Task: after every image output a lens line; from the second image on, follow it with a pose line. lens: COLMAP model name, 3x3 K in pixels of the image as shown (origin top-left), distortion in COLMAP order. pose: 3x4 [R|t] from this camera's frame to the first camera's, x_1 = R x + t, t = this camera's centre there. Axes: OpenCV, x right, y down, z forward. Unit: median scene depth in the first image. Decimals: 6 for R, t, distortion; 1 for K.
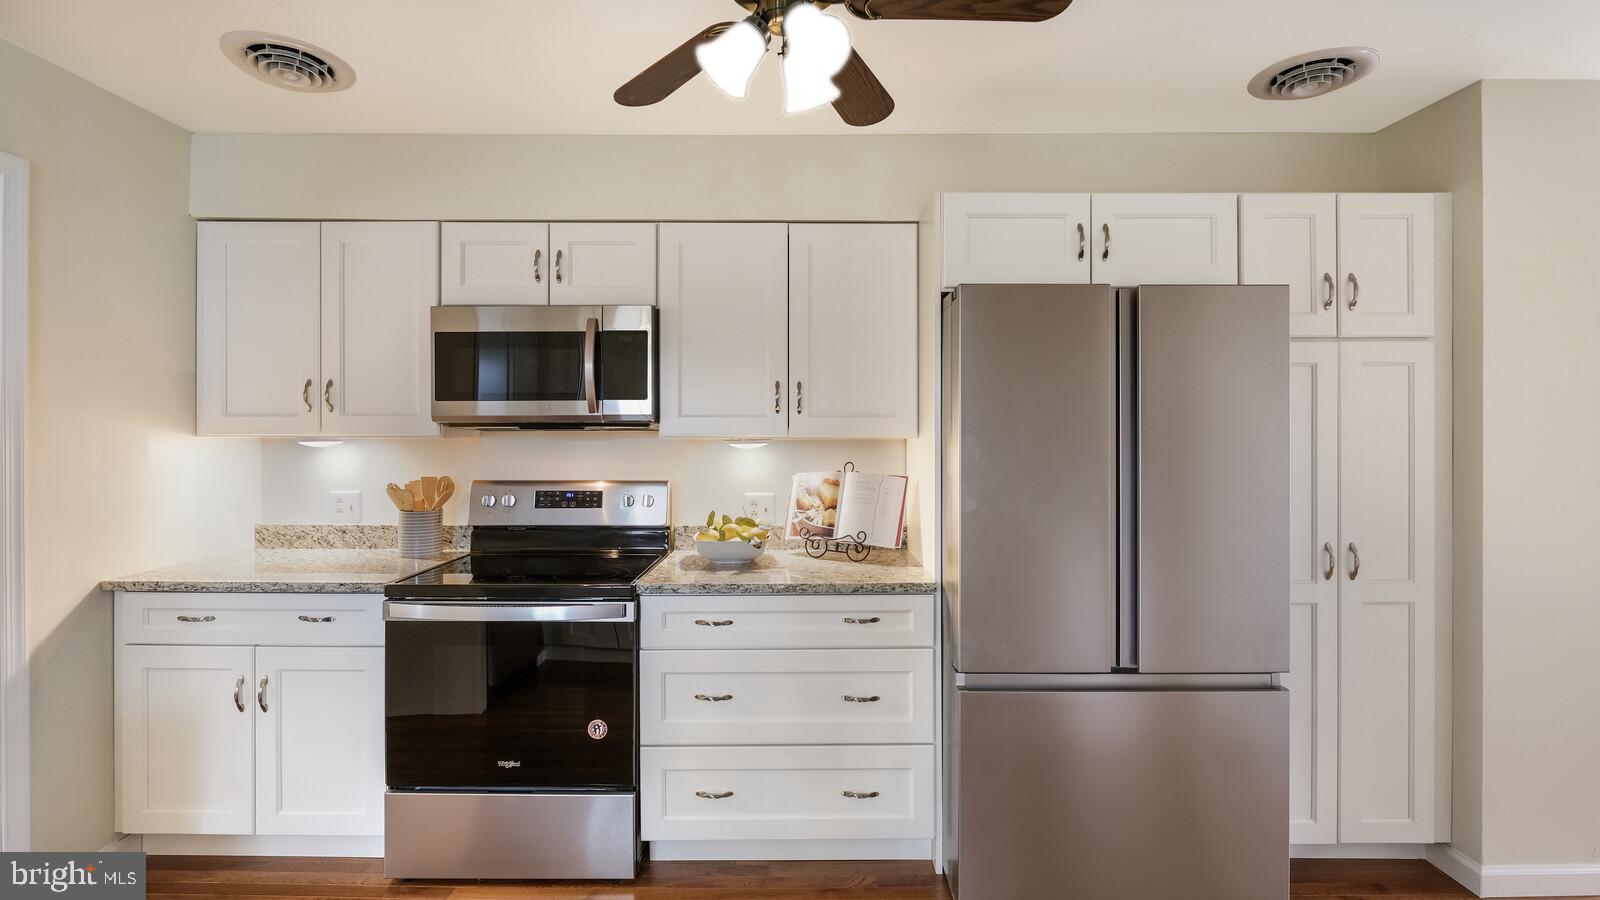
lens RADIAL K [[714.9, 0, 800.5], [0, 714.9, 440.1], [0, 0, 1]] dist [-0.002935, -0.001666]
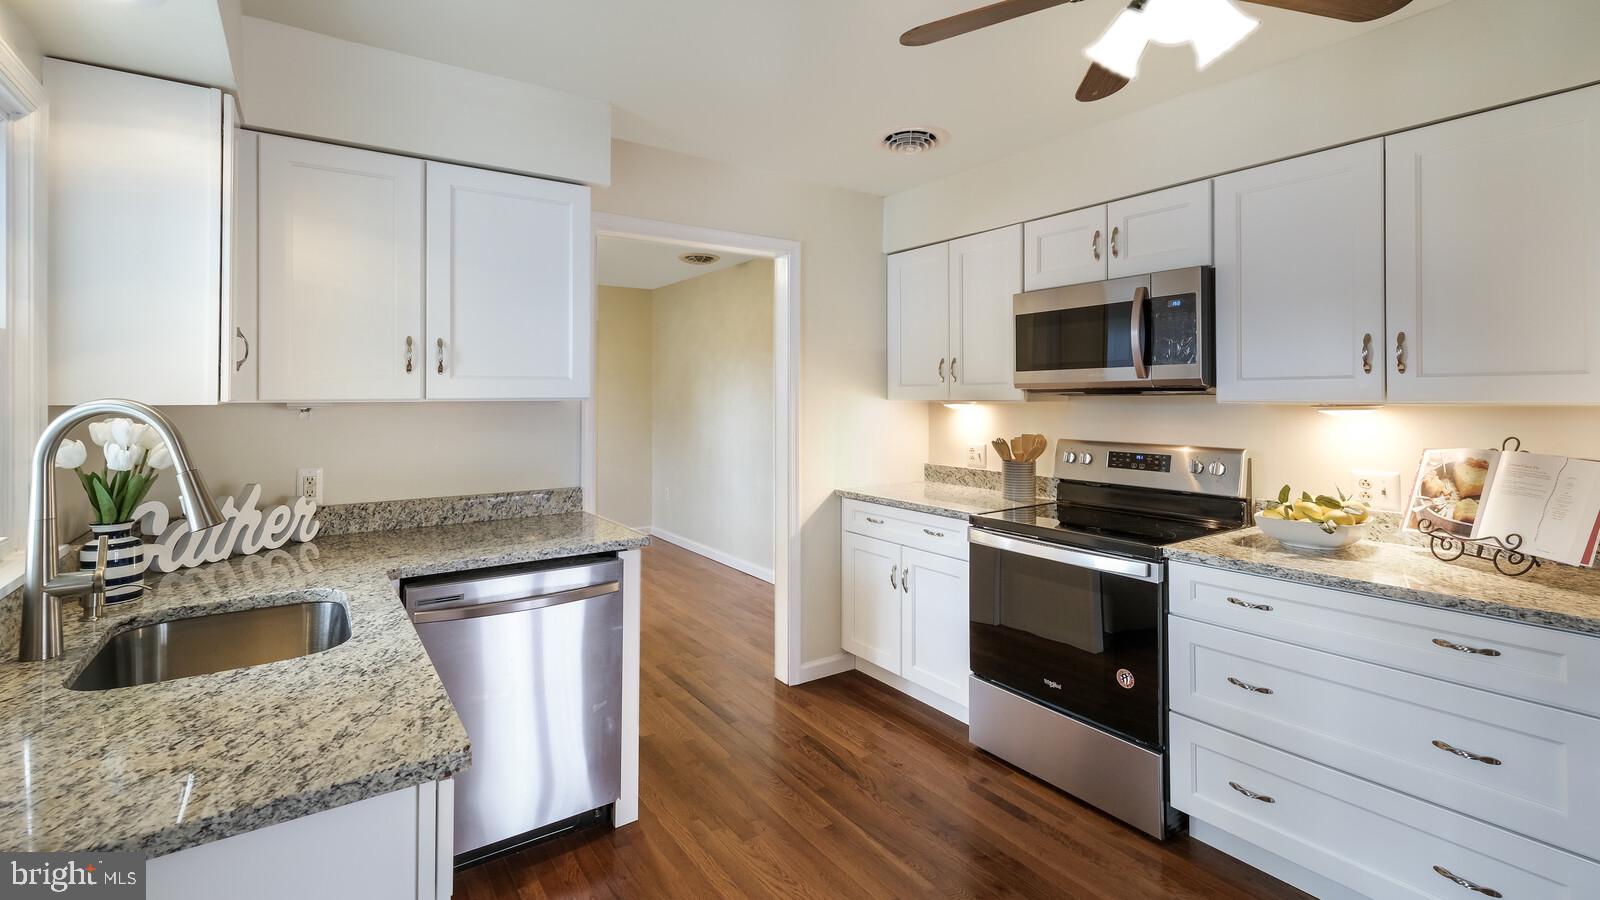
lens RADIAL K [[711.0, 0, 799.9], [0, 711.0, 398.1], [0, 0, 1]] dist [-0.001844, -0.000348]
pose [[0.572878, -0.000702, -0.819640, 0.265388], [-0.007864, 0.999949, -0.006353, 0.001468], [0.819603, 0.010085, 0.572843, 0.002303]]
